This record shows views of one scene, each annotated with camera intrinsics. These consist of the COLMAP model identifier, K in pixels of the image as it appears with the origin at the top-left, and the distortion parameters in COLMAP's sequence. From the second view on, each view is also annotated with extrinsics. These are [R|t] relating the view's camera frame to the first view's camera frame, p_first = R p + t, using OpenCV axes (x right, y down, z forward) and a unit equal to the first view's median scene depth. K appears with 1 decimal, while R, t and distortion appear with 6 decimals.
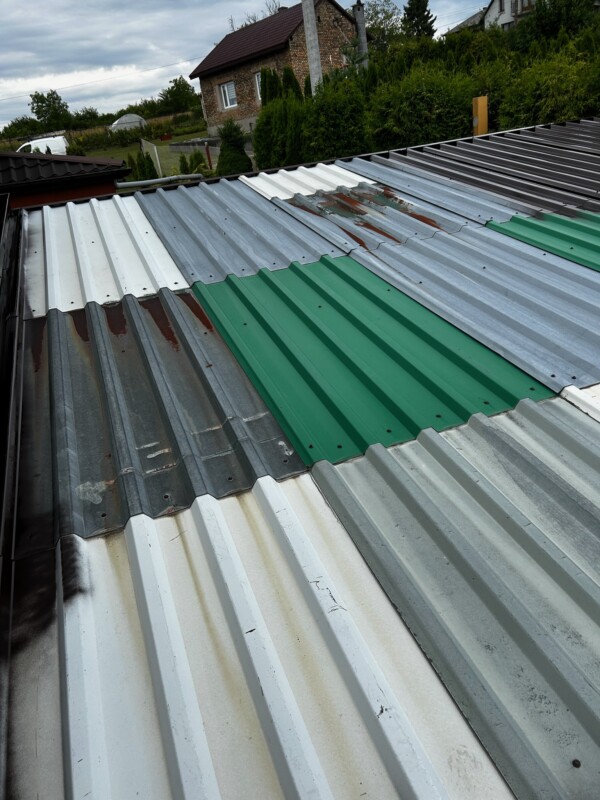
lens RADIAL K [[601.1, 0, 303.1], [0, 601.1, 403.4], [0, 0, 1]] dist [0.042441, -0.049947]
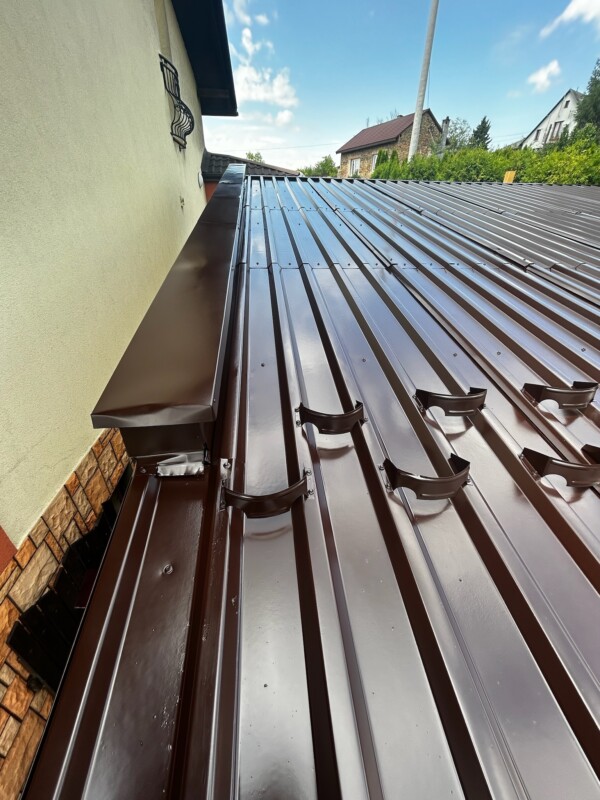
lens RADIAL K [[321.1, 0, 300.4], [0, 321.1, 395.9], [0, 0, 1]] dist [-0.000639, -0.000328]
pose [[0.962003, 0.243771, -0.122984, -0.013404], [-0.224184, 0.962326, 0.153854, 0.169244], [0.155856, -0.120437, 0.980410, -0.063188]]
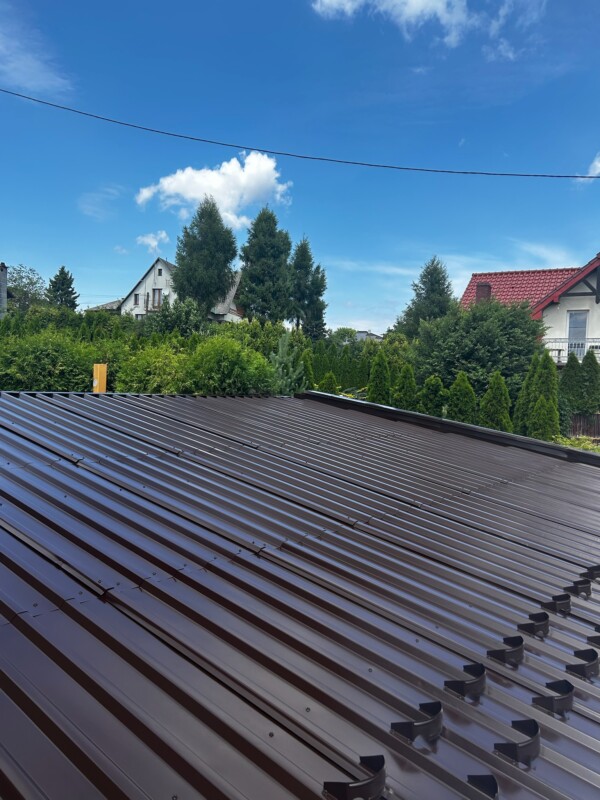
lens RADIAL K [[601.1, 0, 303.1], [0, 601.1, 403.4], [0, 0, 1]] dist [0.042441, -0.049947]
pose [[0.831913, 0.159233, 0.531569, 0.029109], [0.066754, 0.922269, -0.380740, 0.049683], [-0.550876, 0.352227, 0.756618, -0.102380]]
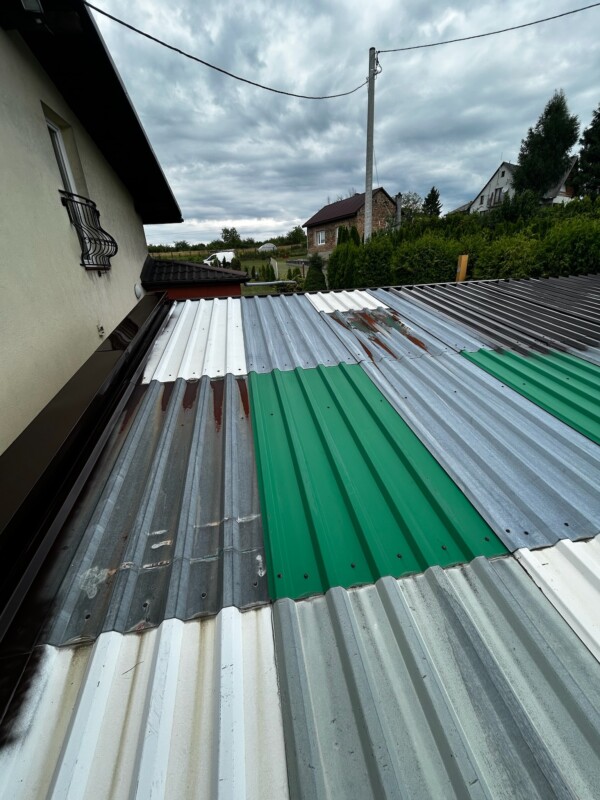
lens RADIAL K [[320.4, 0, 296.5], [0, 320.4, 399.8], [0, 0, 1]] dist [-0.002270, 0.000243]
pose [[0.980523, 0.149660, -0.127186, 0.029034], [-0.149927, 0.988668, 0.007521, -0.107160], [0.126870, 0.011694, 0.991850, 0.160770]]
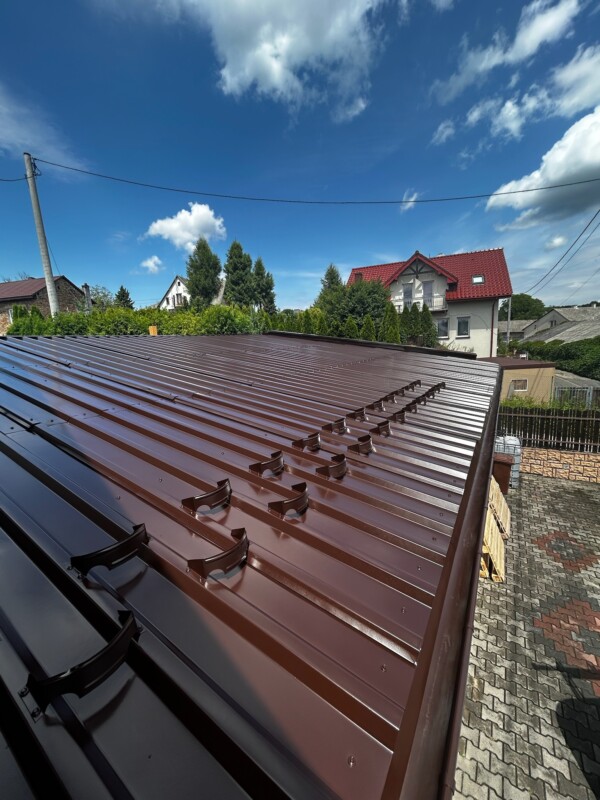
lens RADIAL K [[321.1, 0, 300.4], [0, 321.1, 395.9], [0, 0, 1]] dist [-0.000639, -0.000328]
pose [[0.787417, -0.004287, 0.616406, 0.023665], [0.191734, 0.952076, -0.238305, 0.160537], [-0.585844, 0.305832, 0.750502, -0.093462]]
